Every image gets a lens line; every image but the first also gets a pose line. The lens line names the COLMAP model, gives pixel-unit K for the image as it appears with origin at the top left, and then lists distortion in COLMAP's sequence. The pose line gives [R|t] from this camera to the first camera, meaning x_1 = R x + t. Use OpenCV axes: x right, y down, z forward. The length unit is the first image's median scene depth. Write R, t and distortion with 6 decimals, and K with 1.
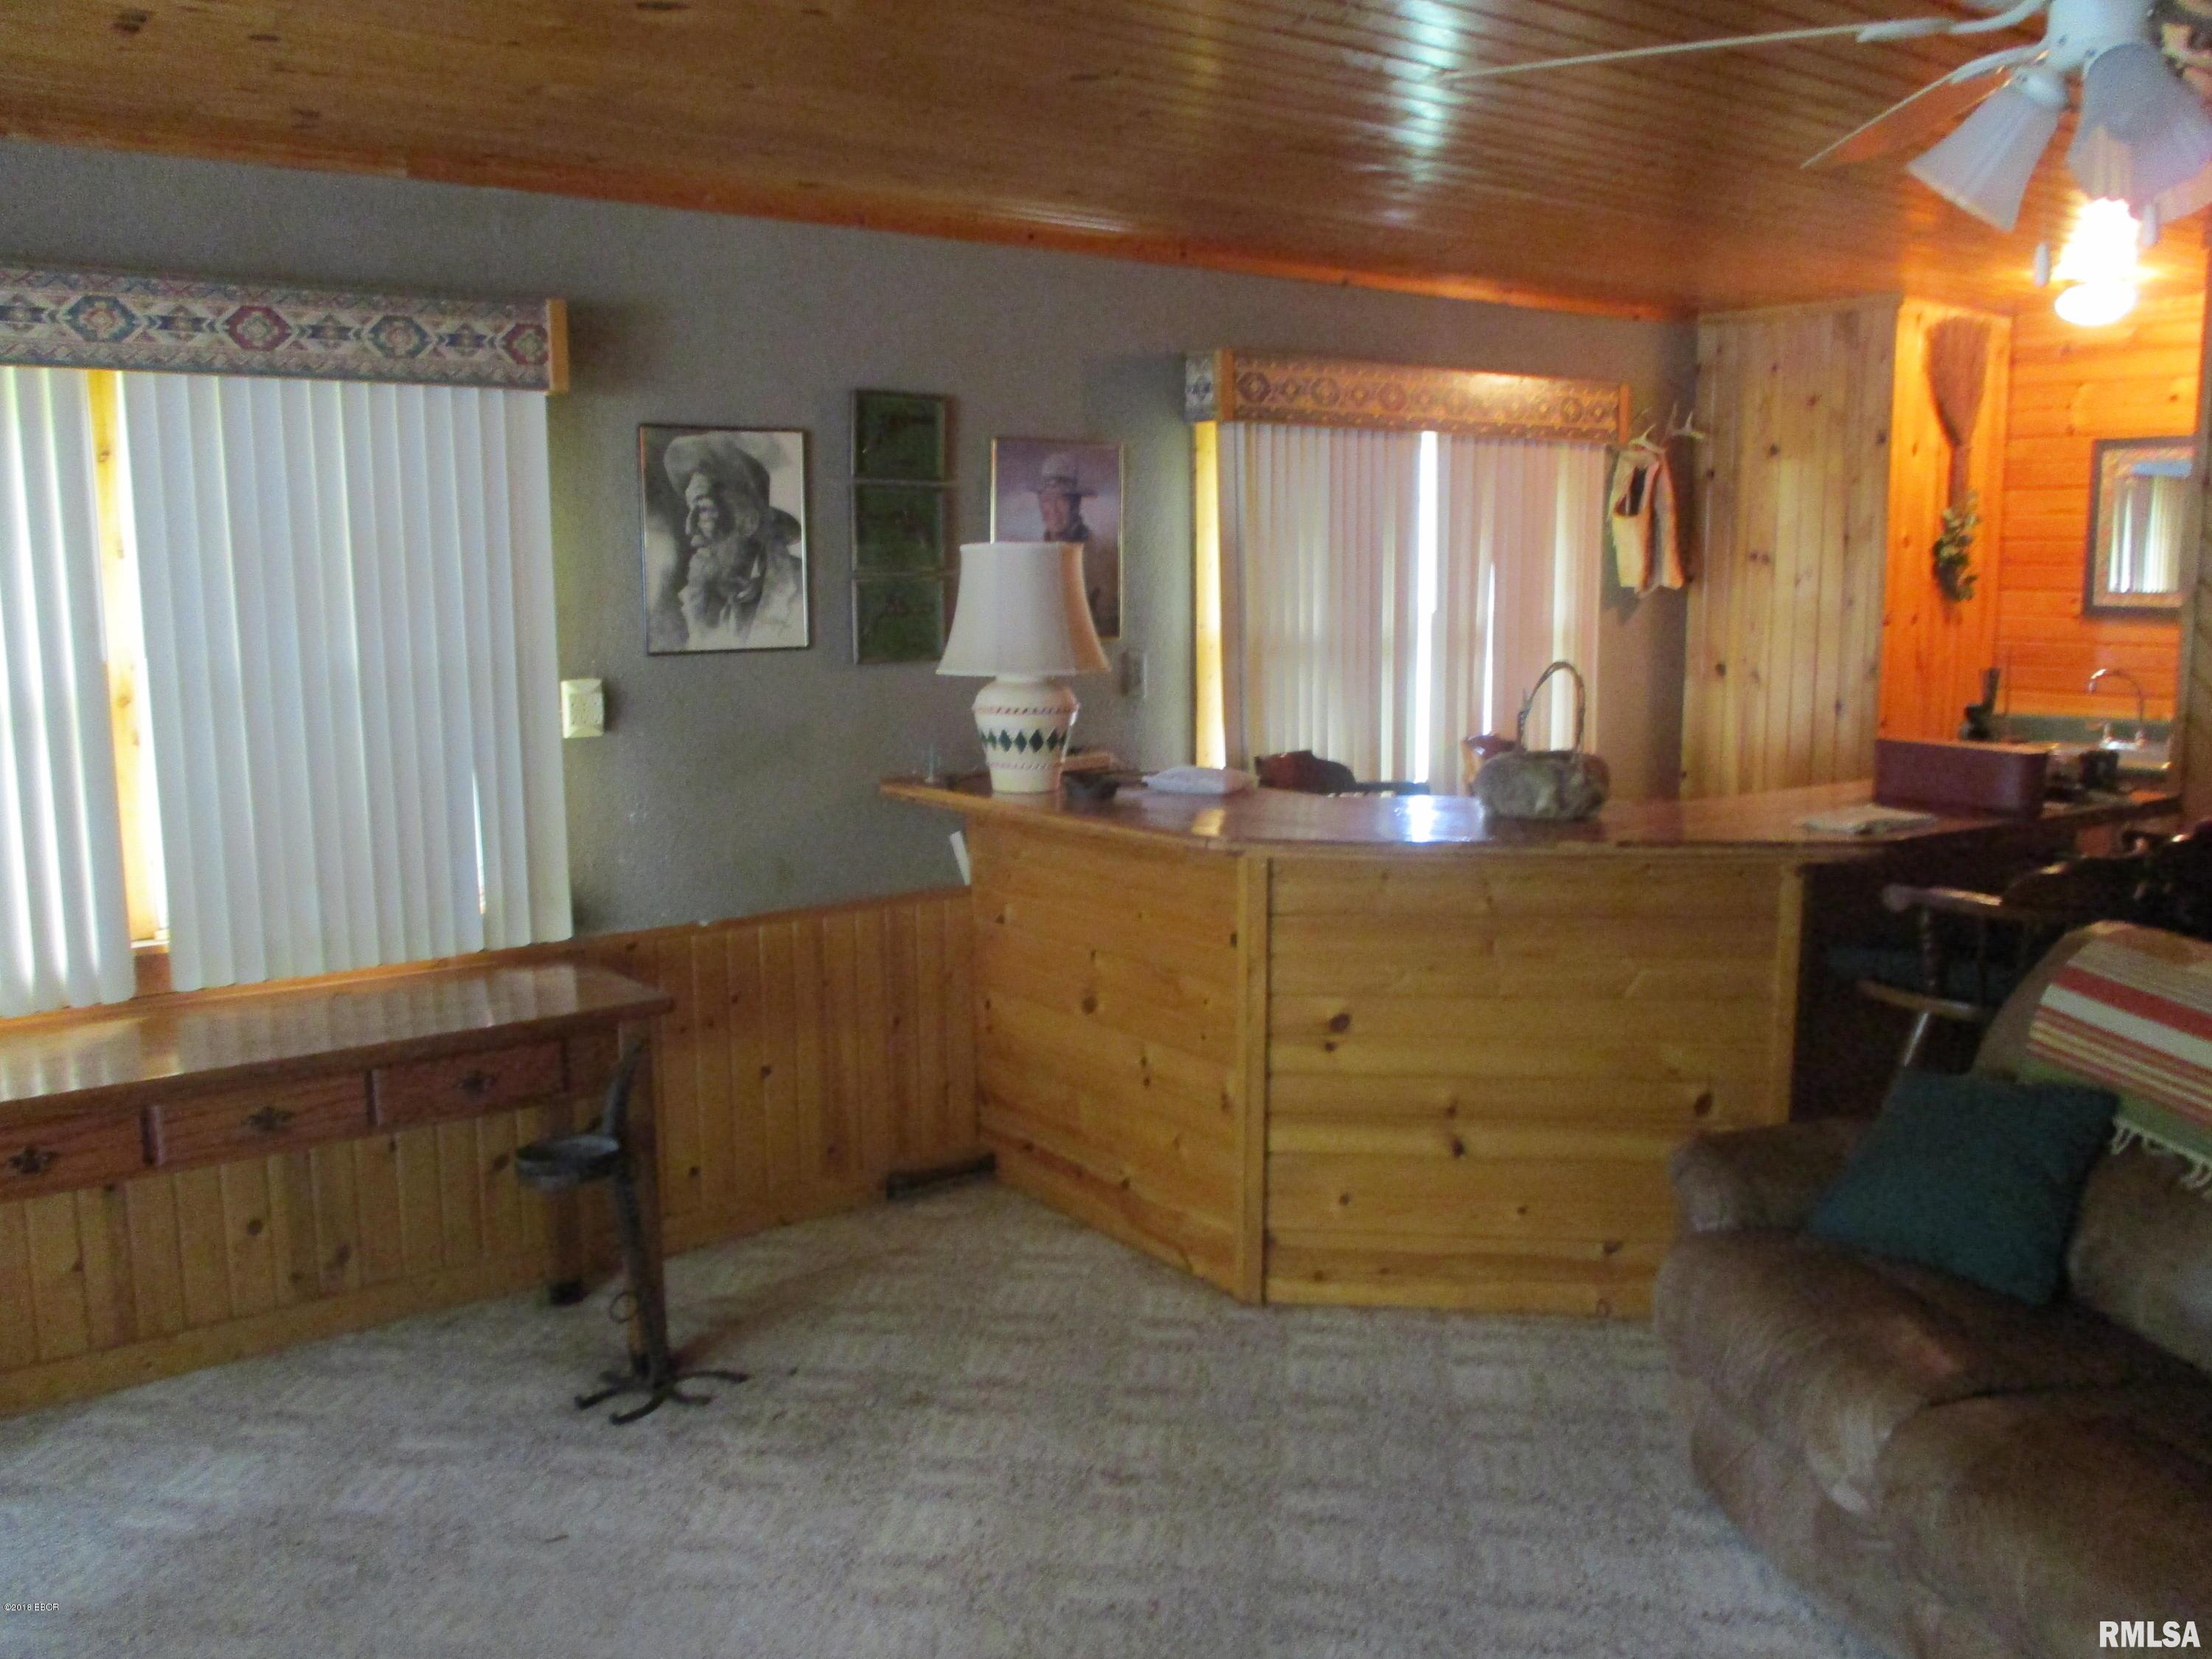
lens RADIAL K [[1864.1, 0, 1112.3], [0, 1864.1, 816.0], [0, 0, 1]] dist [-0.020881, 0.004701]
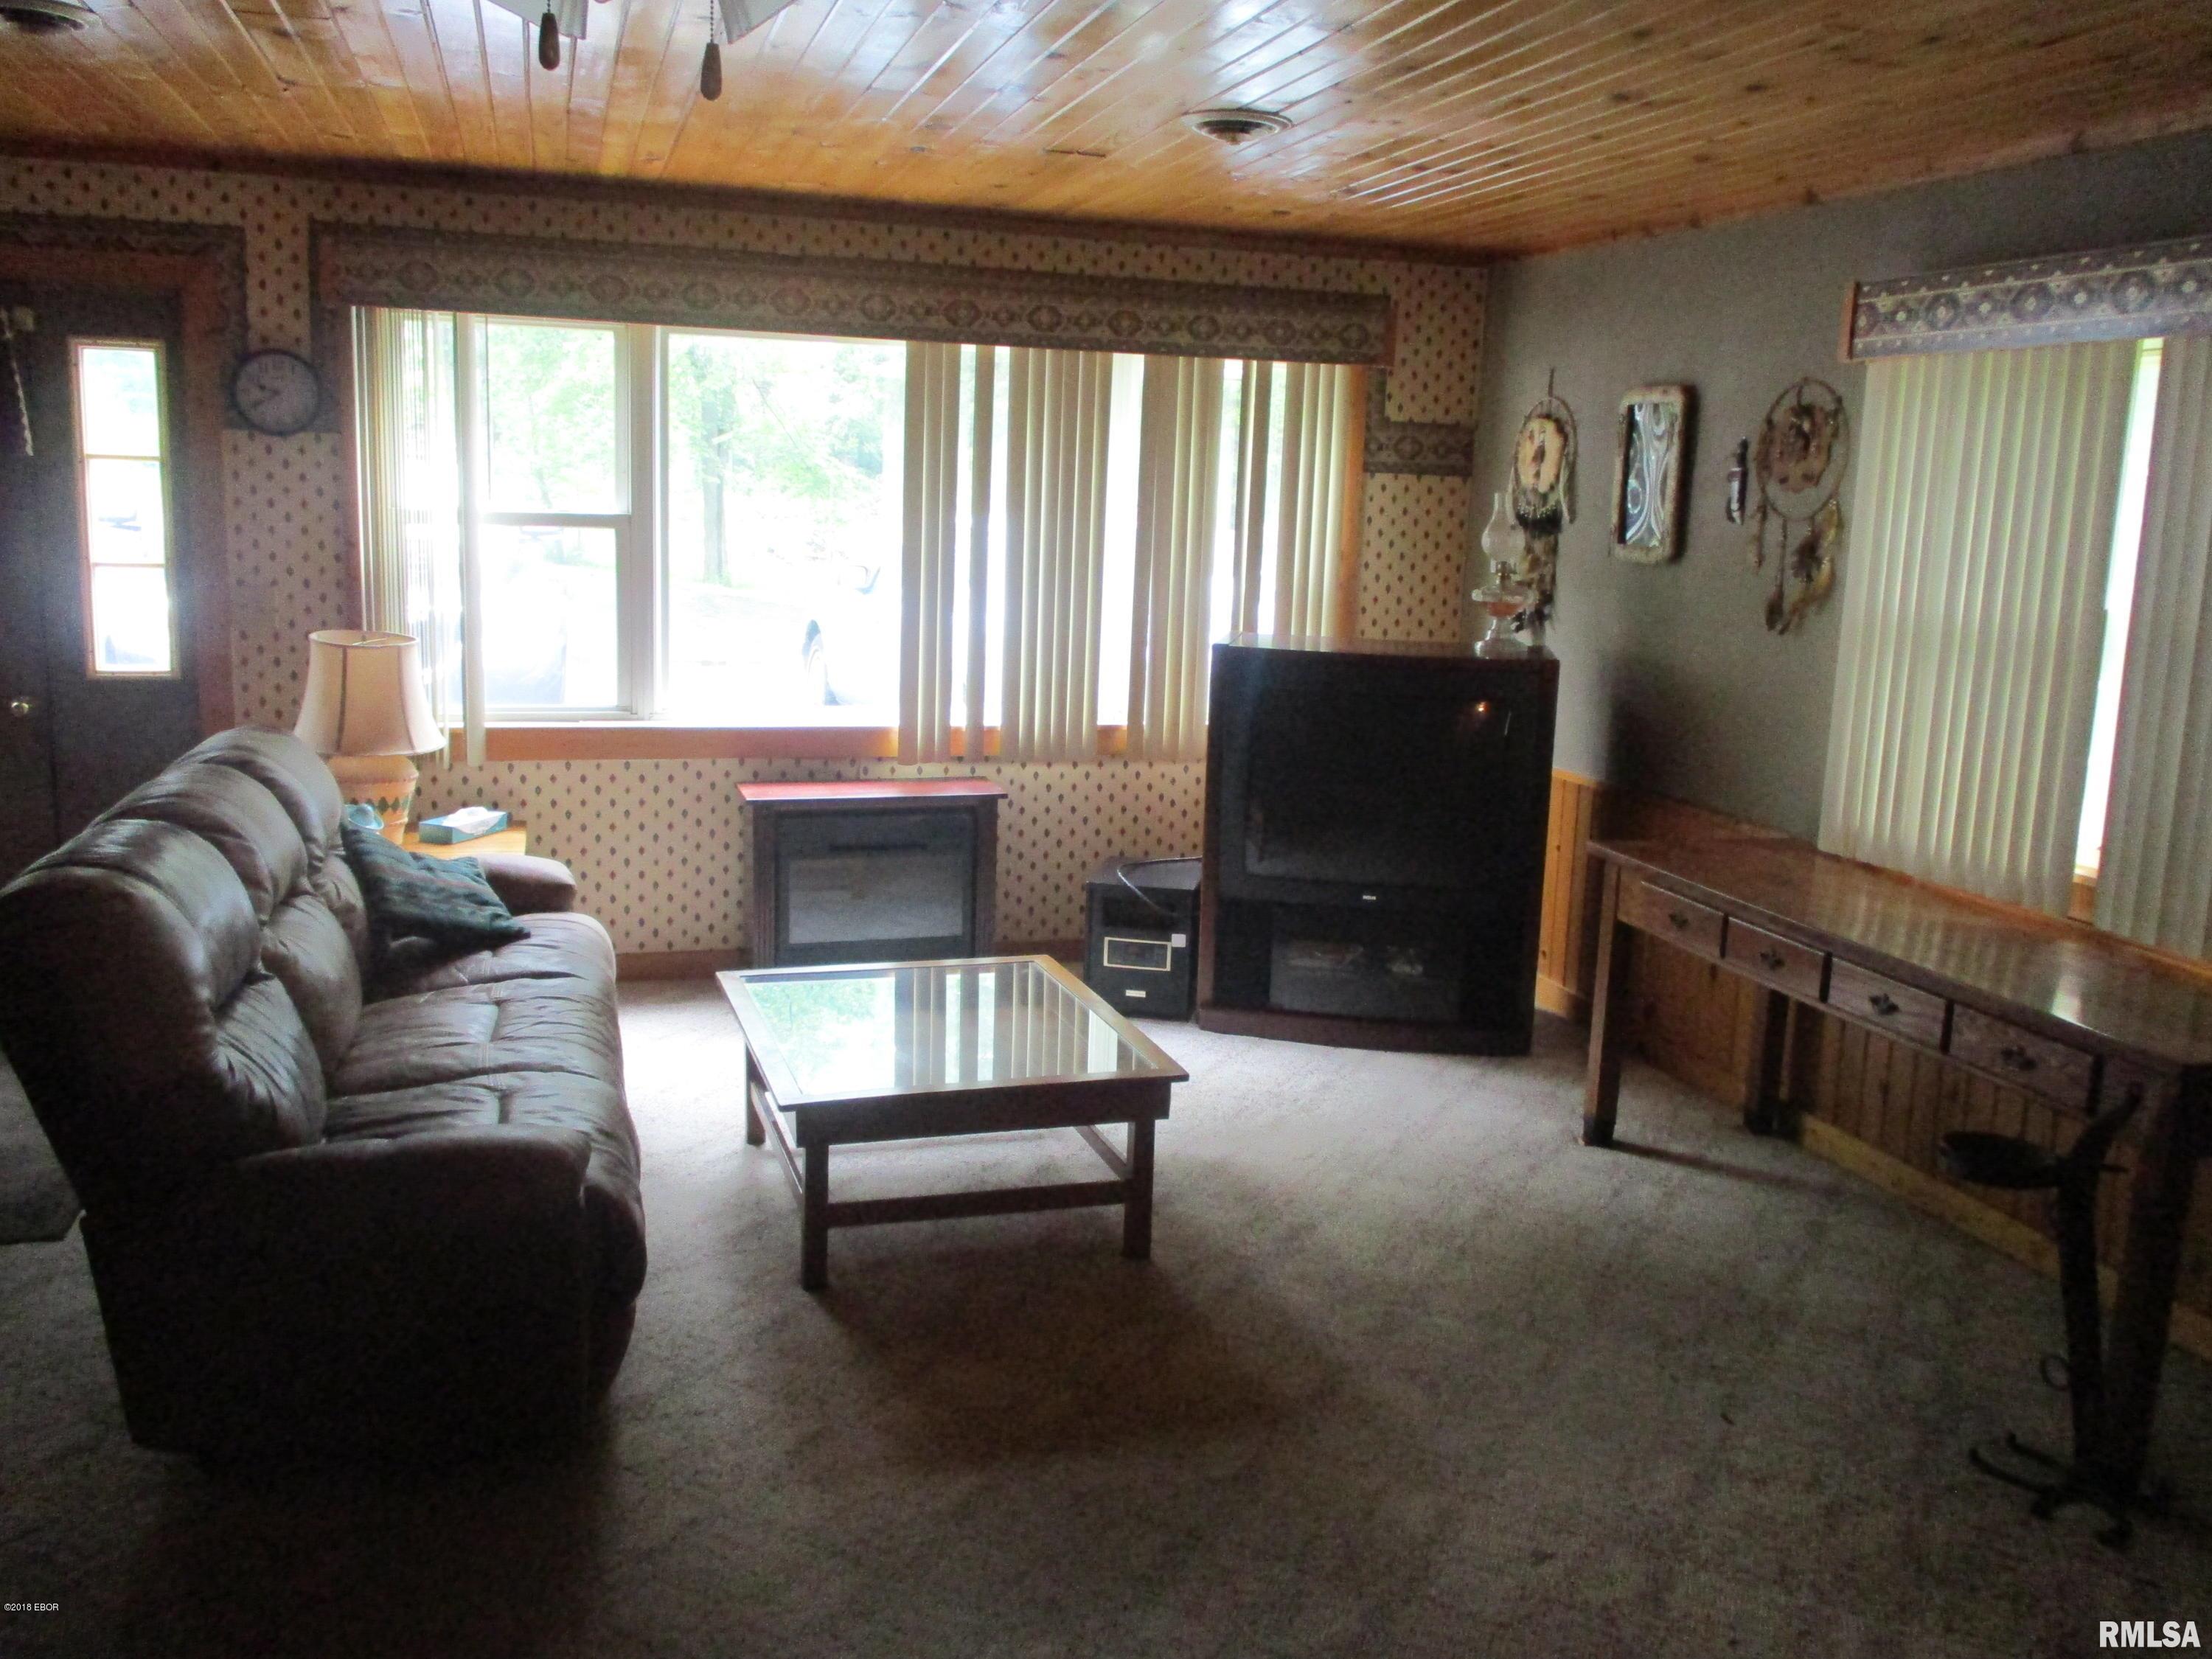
lens RADIAL K [[1864.1, 0, 1112.3], [0, 1864.1, 816.0], [0, 0, 1]] dist [-0.020881, 0.004701]
pose [[-0.349962, 0.156665, -0.923571, 0.563117], [-0.166364, 0.959850, 0.225858, -0.095337], [0.921873, 0.232691, -0.309848, 0.680302]]
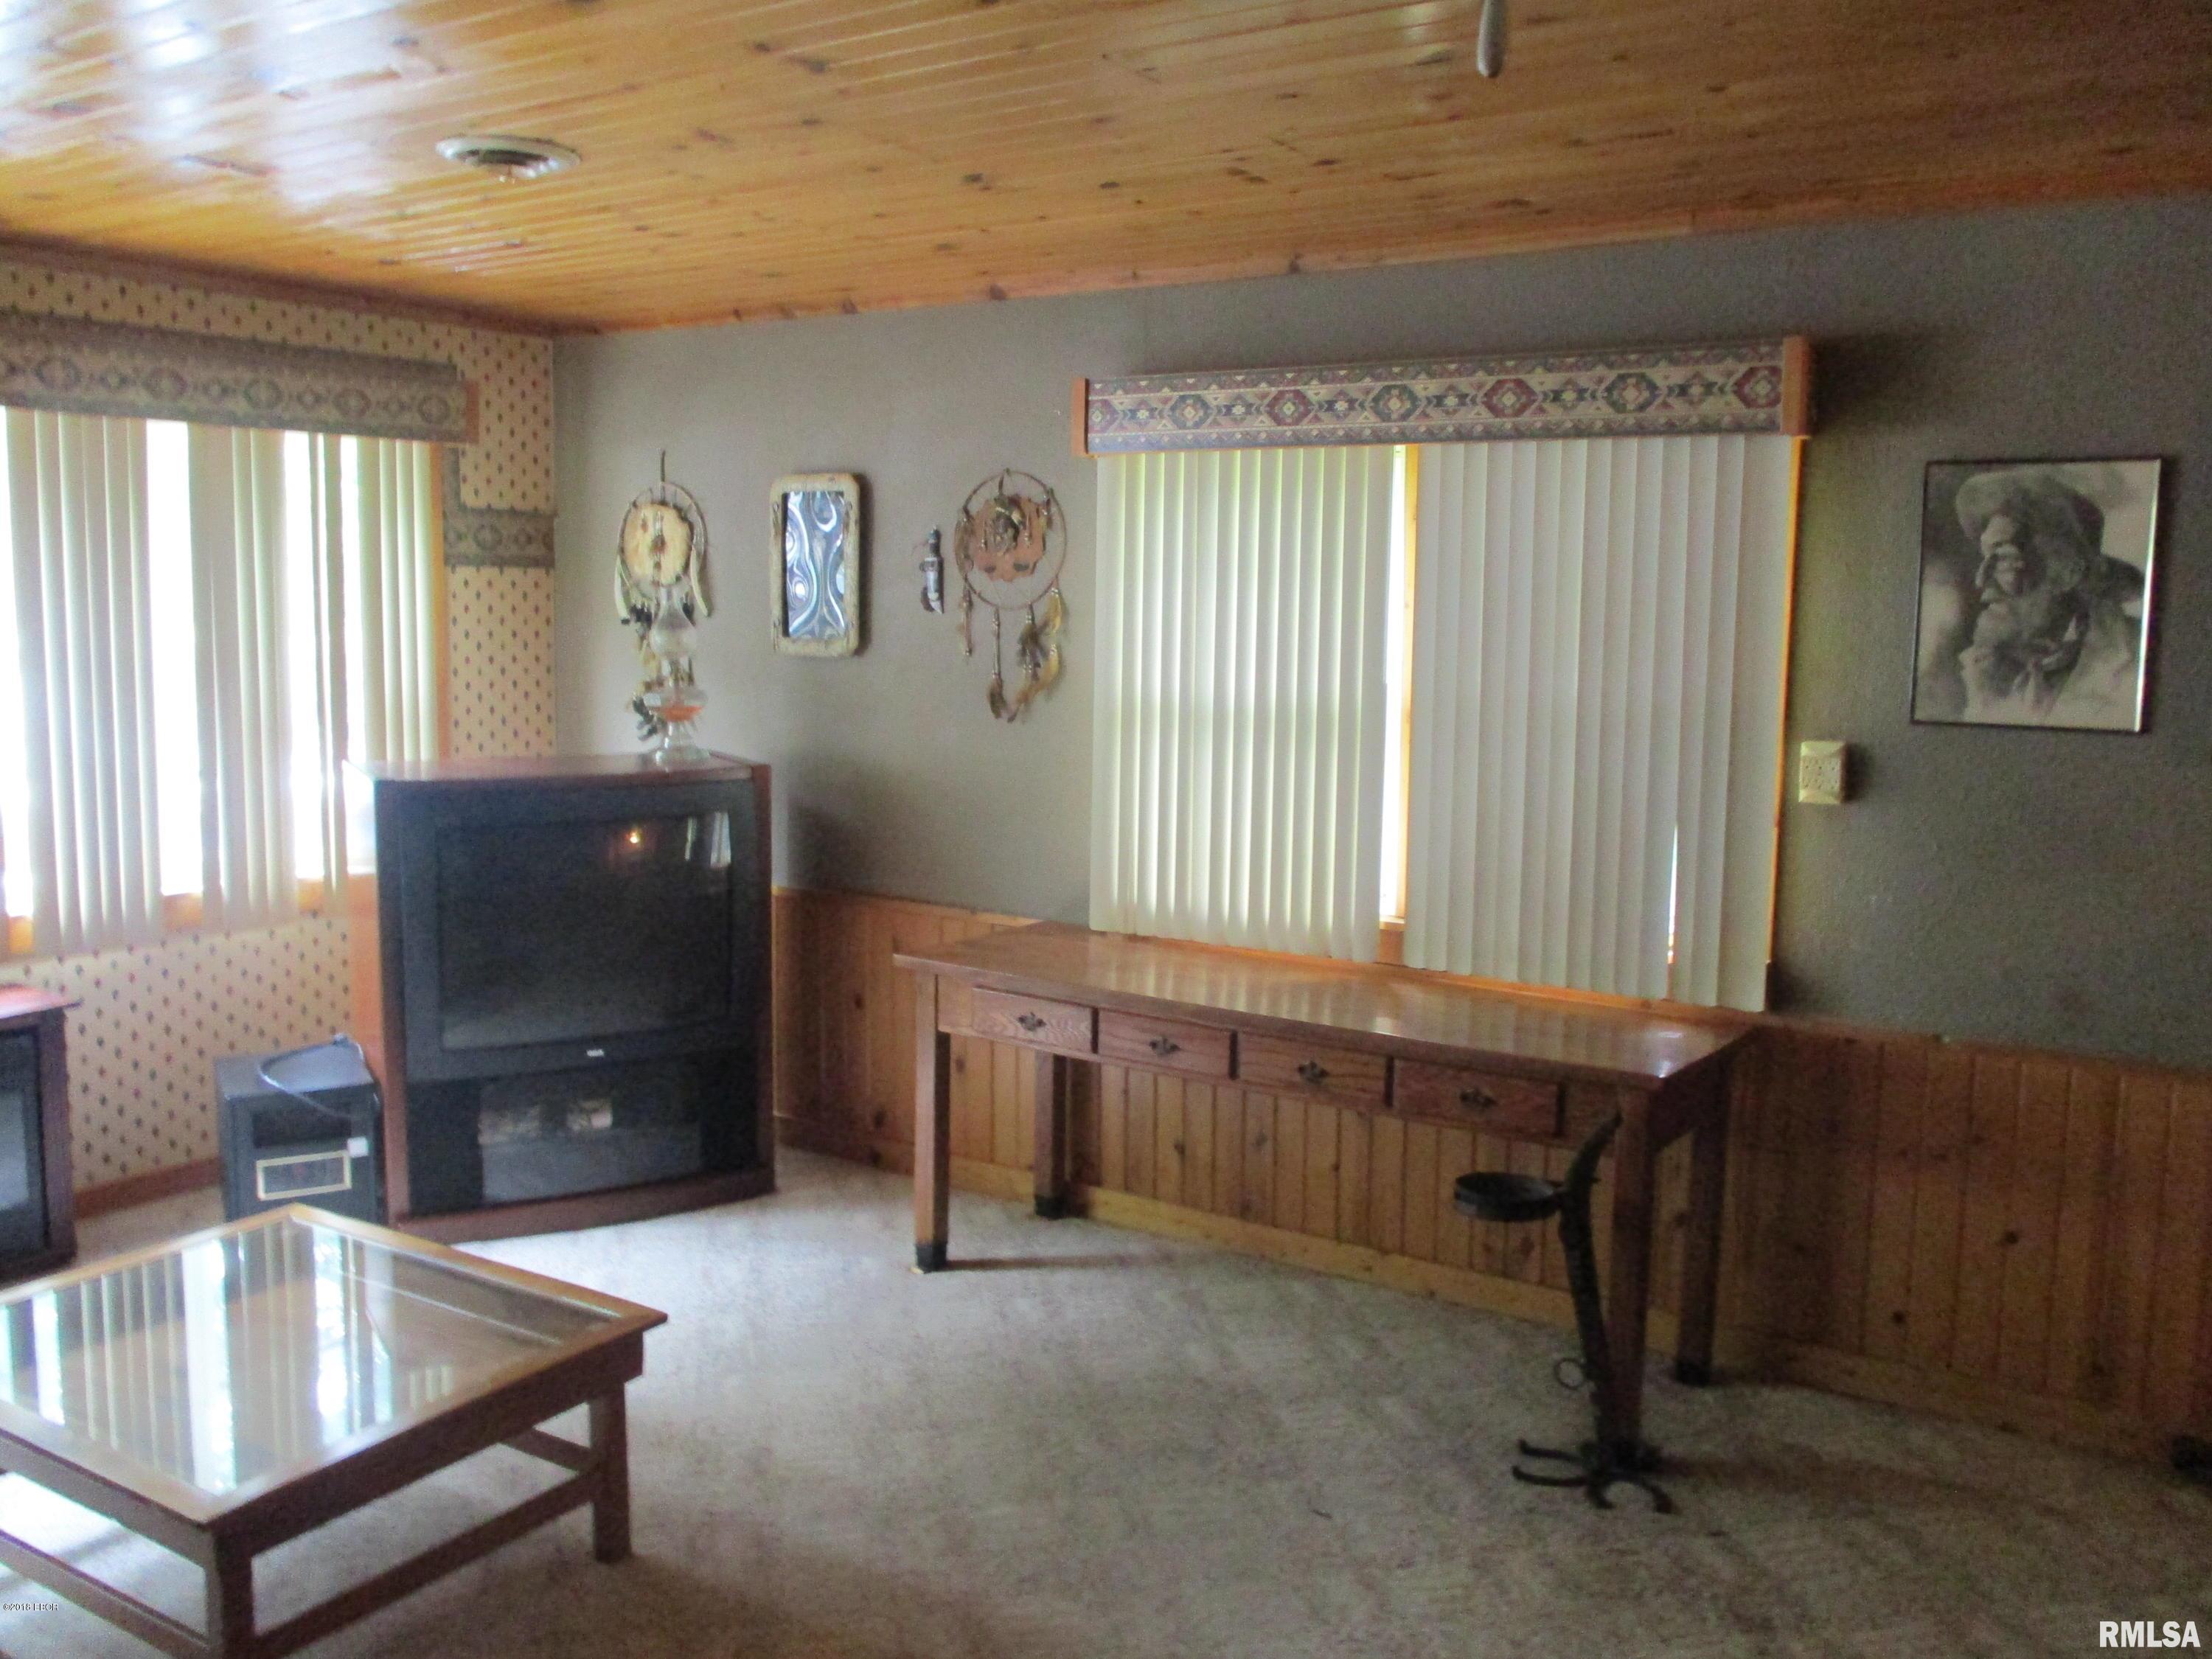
lens RADIAL K [[1864.1, 0, 1112.3], [0, 1864.1, 816.0], [0, 0, 1]] dist [-0.020881, 0.004701]
pose [[0.330293, 0.122076, -0.935951, 0.454089], [-0.150318, 0.985749, 0.075524, -0.052099], [0.931832, 0.115745, 0.343937, 0.347743]]
